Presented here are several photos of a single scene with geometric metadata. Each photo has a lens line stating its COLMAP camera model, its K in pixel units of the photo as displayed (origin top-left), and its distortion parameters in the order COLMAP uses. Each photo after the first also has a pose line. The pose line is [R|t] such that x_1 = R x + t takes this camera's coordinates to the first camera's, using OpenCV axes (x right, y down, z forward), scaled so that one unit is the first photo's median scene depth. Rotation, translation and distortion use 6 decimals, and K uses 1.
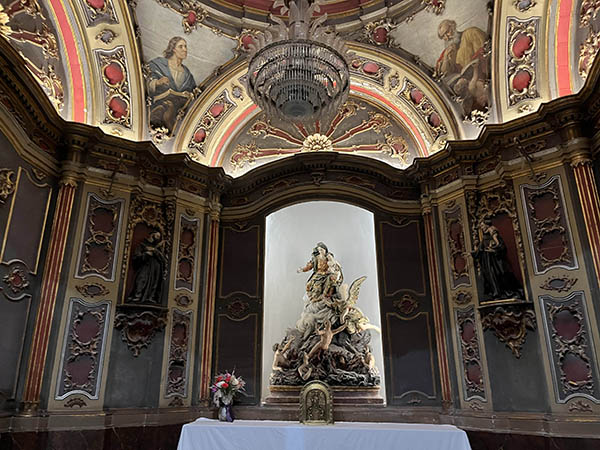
lens RADIAL K [[463.7, 0, 300.0], [0, 463.7, 225.0], [0, 0, 1]] dist [0.077197, -0.113276]
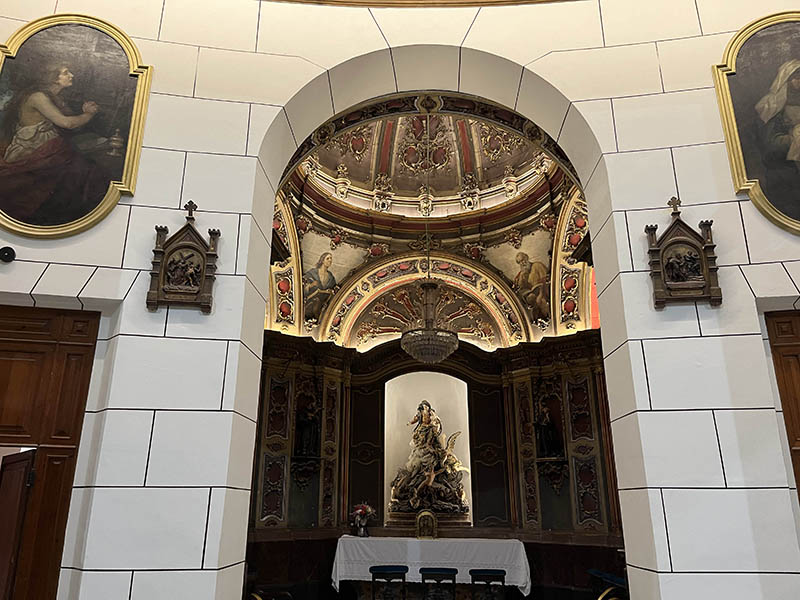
lens RADIAL K [[618.2, 0, 400.0], [0, 618.2, 300.0], [0, 0, 1]] dist [0.077197, -0.113276]
pose [[0.997295, 0.026362, 0.068614, -0.172633], [-0.026754, 0.999630, 0.004810, -0.285958], [-0.068462, -0.006632, 0.997632, -0.811479]]
